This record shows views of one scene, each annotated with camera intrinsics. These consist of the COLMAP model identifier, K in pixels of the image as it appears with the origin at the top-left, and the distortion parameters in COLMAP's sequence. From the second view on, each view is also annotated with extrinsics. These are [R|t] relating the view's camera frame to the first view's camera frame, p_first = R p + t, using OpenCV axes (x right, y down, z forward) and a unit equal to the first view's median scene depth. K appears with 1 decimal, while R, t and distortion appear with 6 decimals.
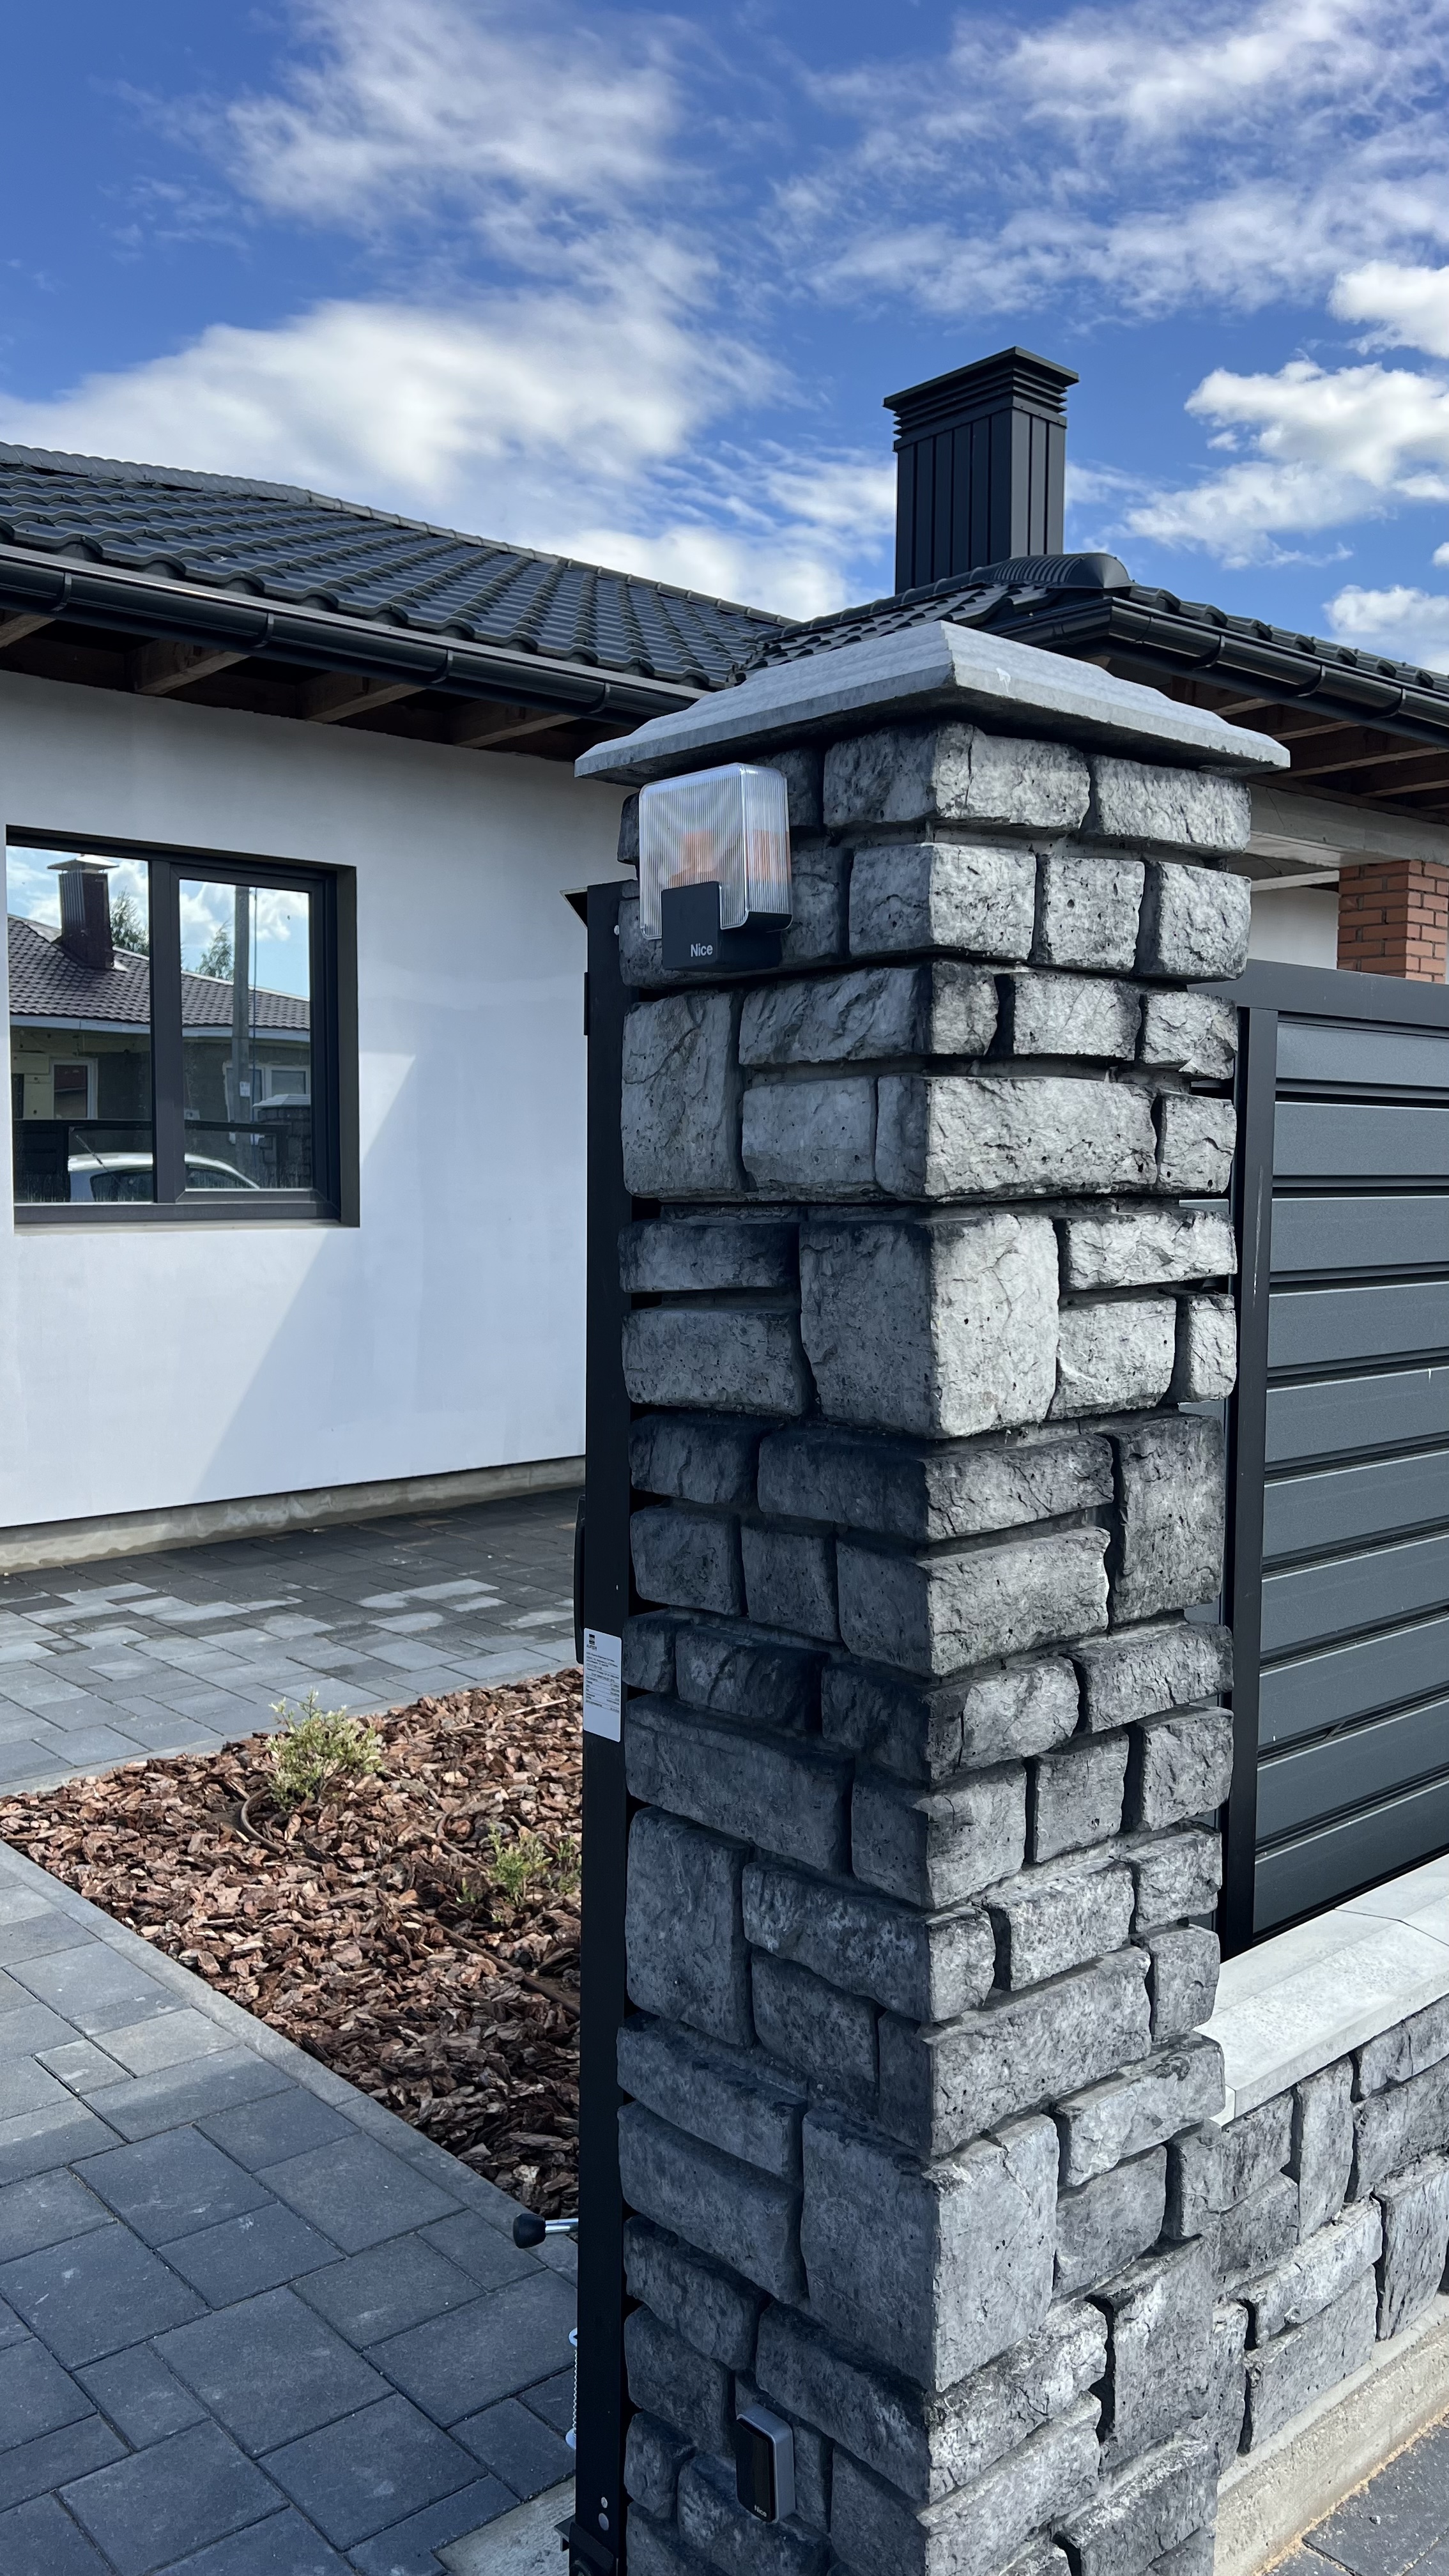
lens RADIAL K [[1927.2, 0, 713.6], [0, 1927.2, 1289.7], [0, 0, 1]] dist [0.182752, -0.513485]
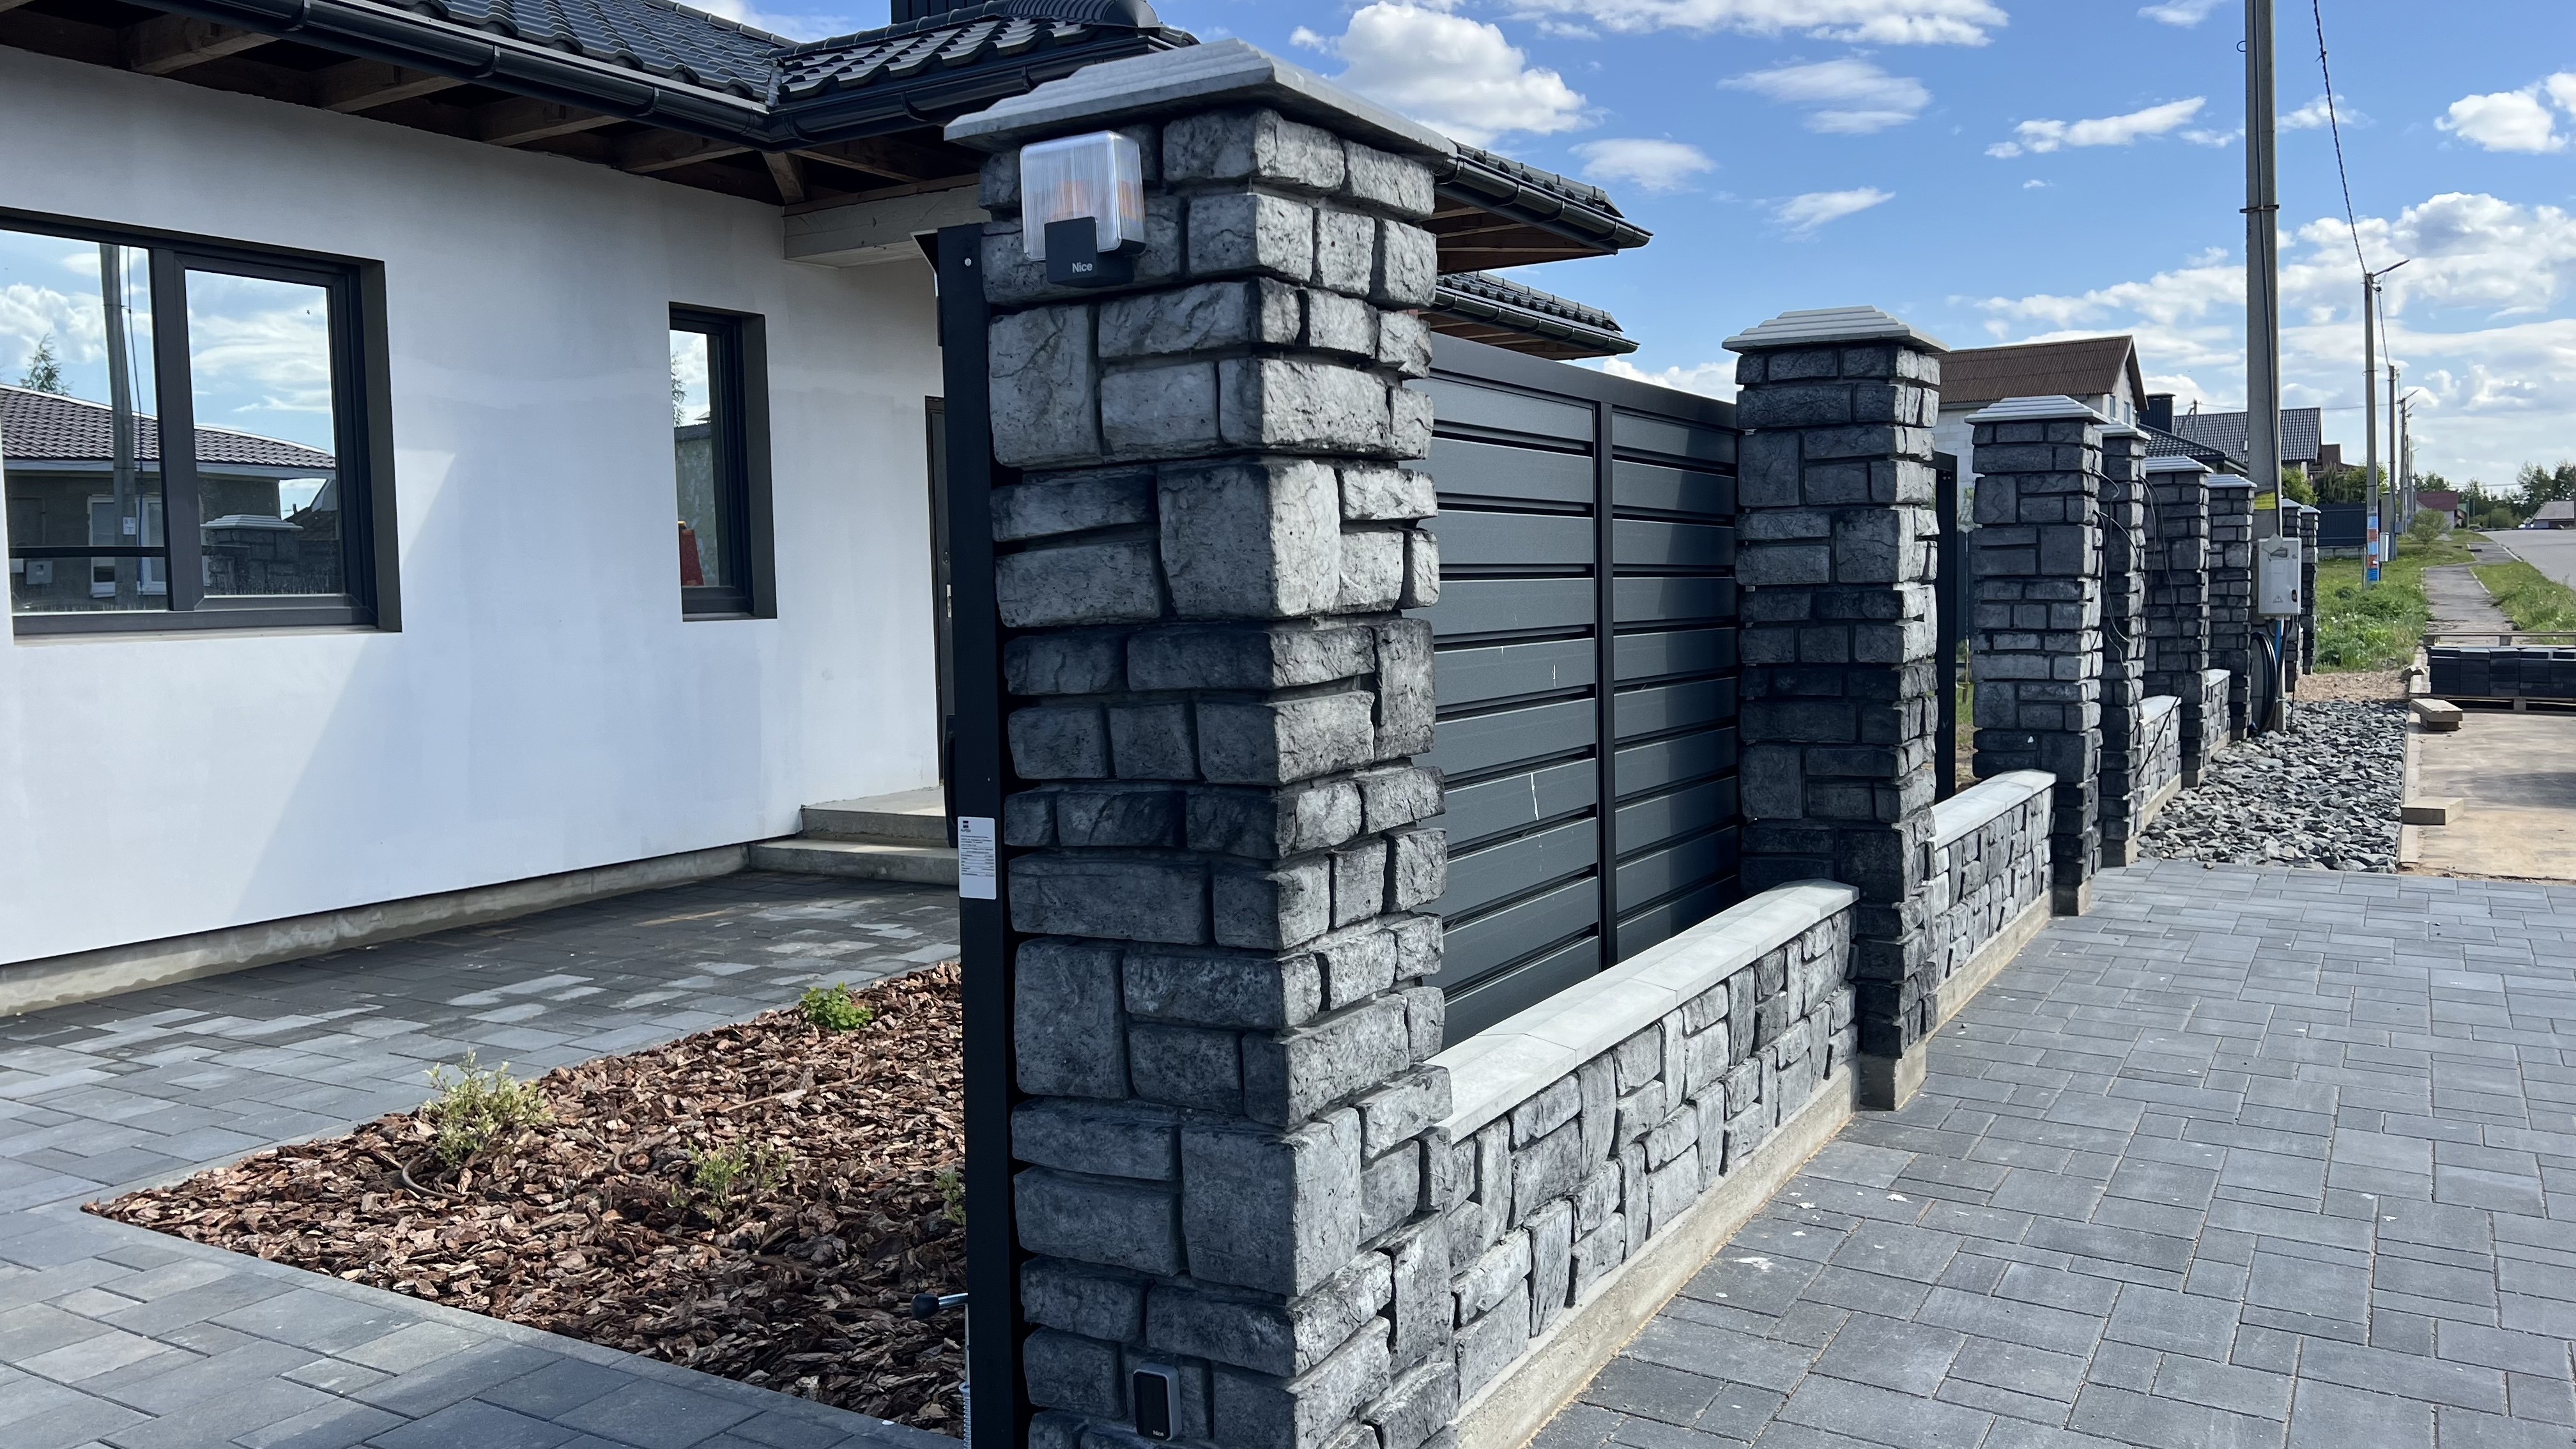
lens RADIAL K [[1932.8, 0, 1305.4], [0, 1932.8, 699.9], [0, 0, 1]] dist [0.151279, -0.371122]
pose [[0.949991, -0.044762, 0.309053, -0.281319], [0.048614, 0.998806, -0.004770, 0.135436], [-0.308471, 0.019556, 0.951033, -0.326113]]
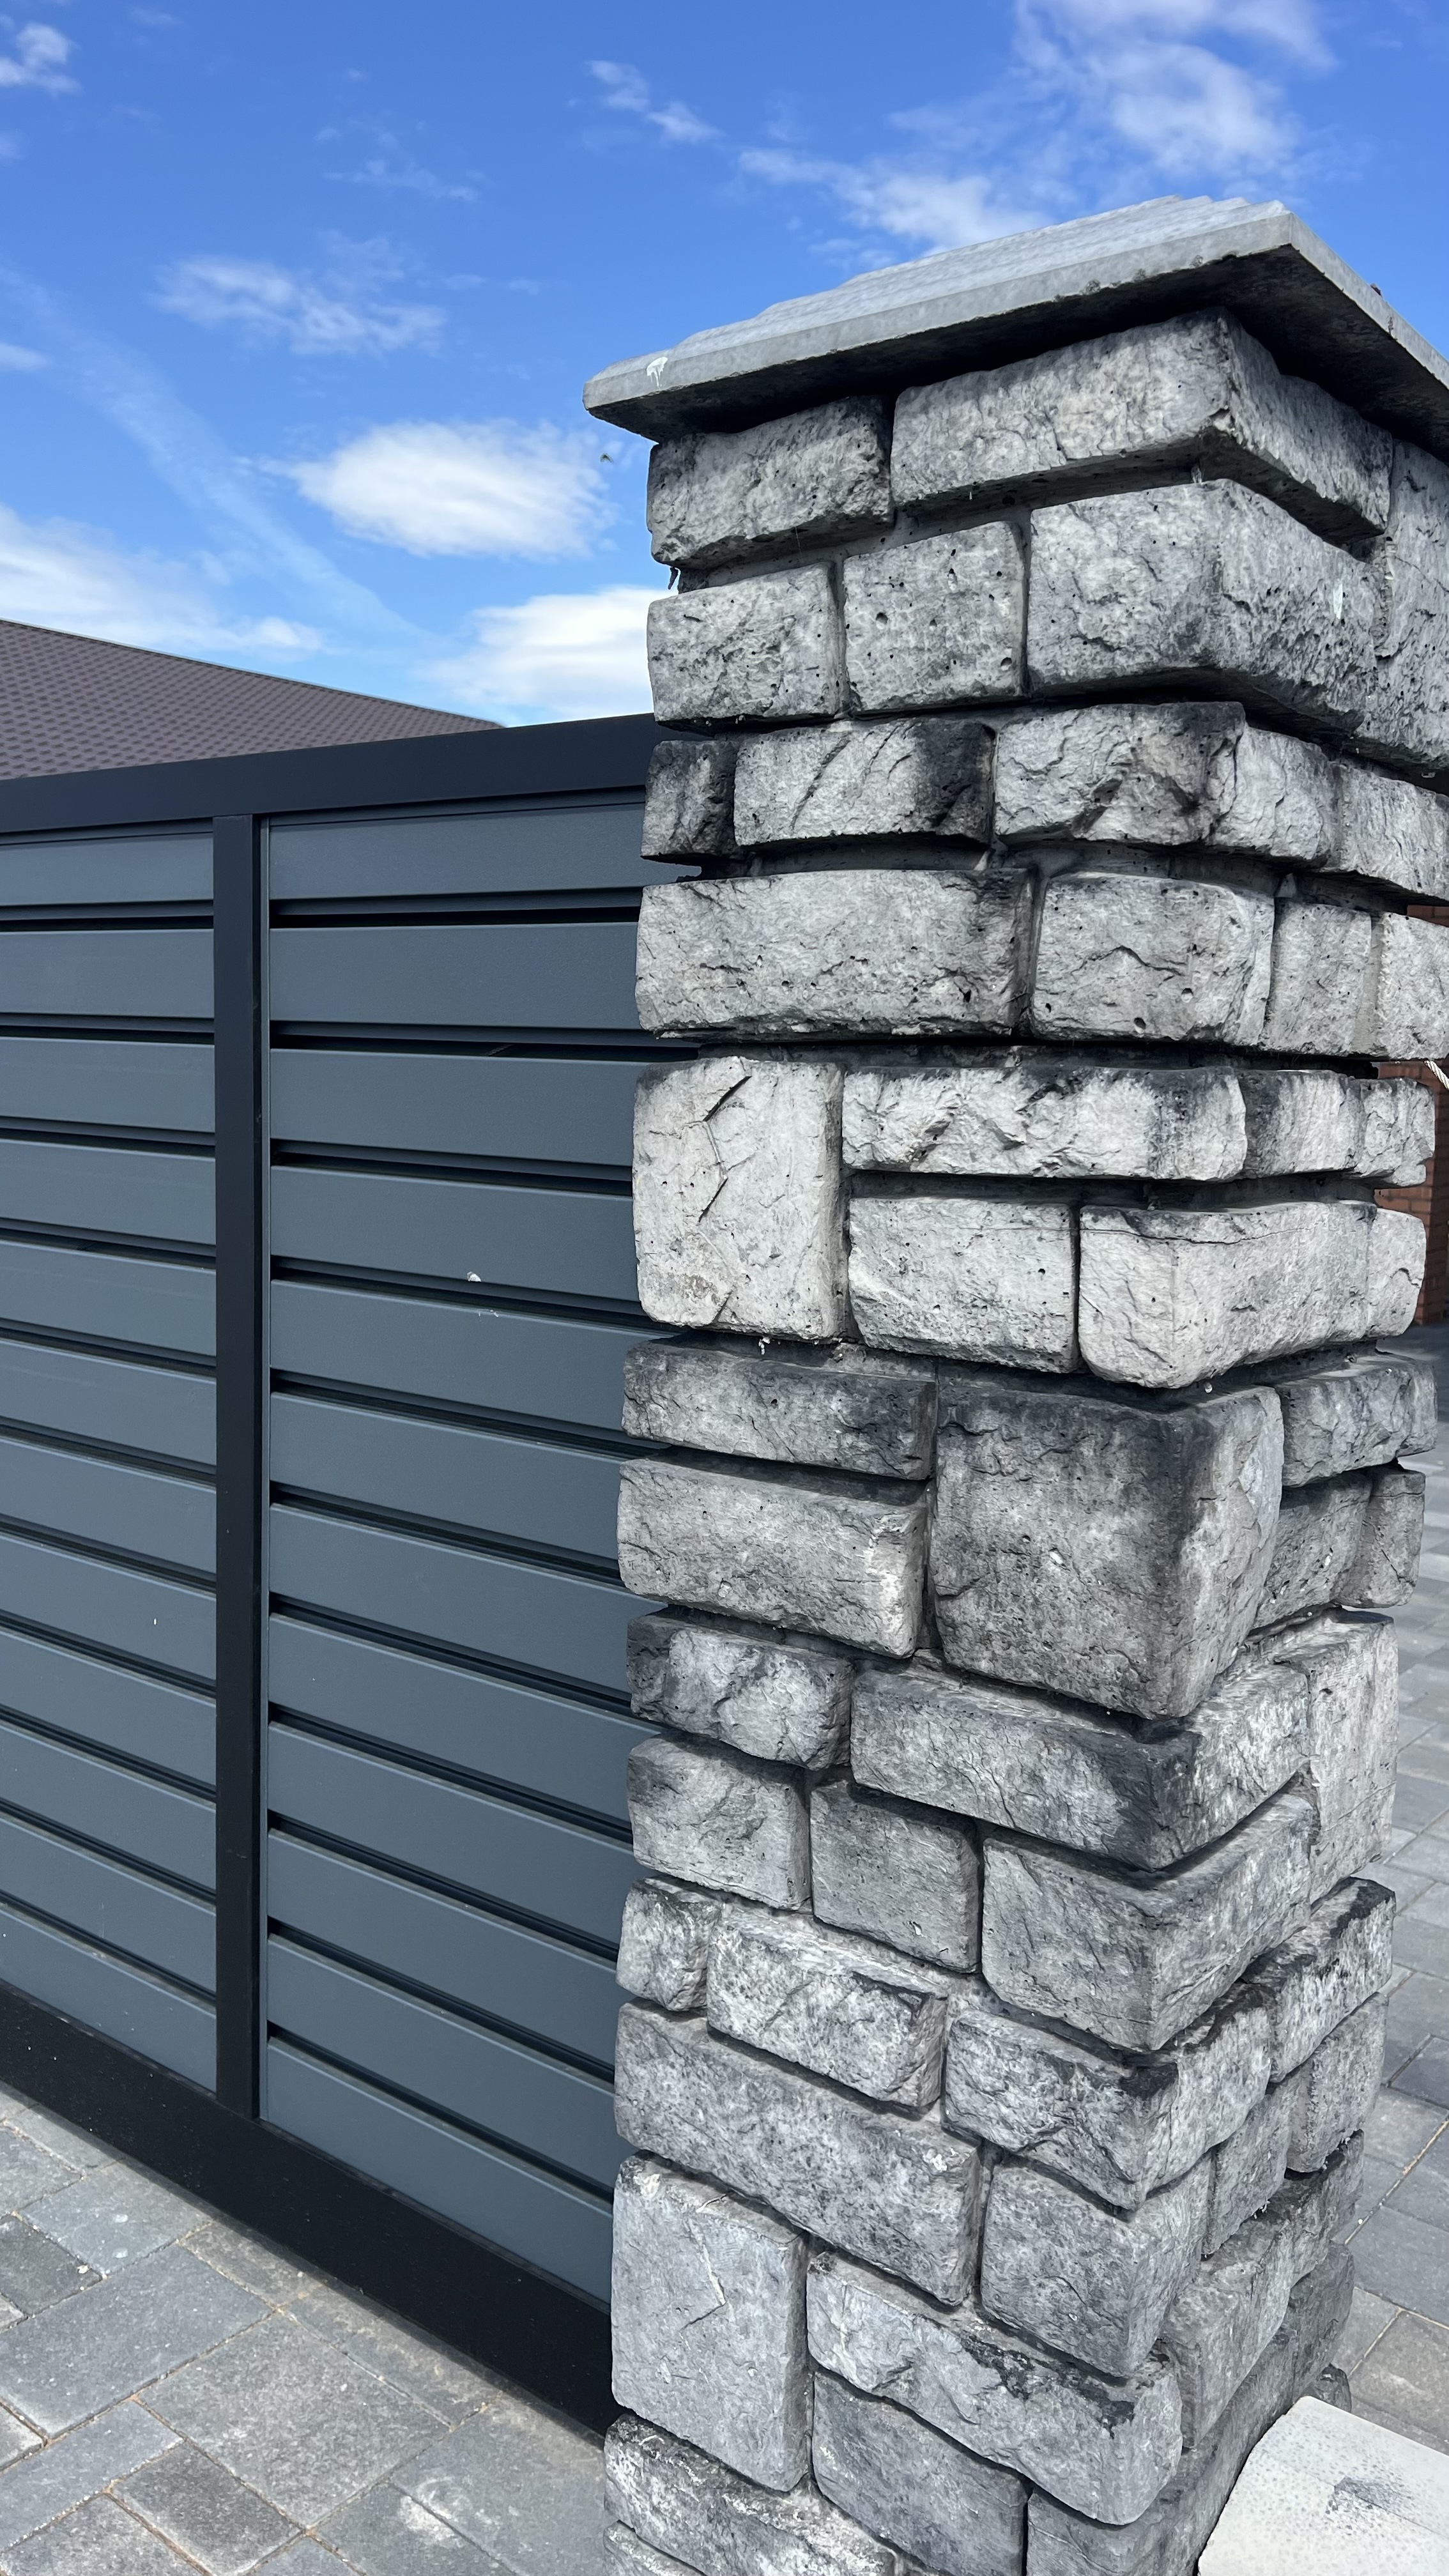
lens RADIAL K [[1941.7, 0, 713.5], [0, 1941.7, 1303.1], [0, 0, 1]] dist [0.083360, -0.133183]
pose [[0.179539, 0.127368, -0.975471, 0.877059], [-0.092610, 0.989368, 0.112137, -0.025850], [0.979382, 0.070205, 0.189425, 0.804017]]
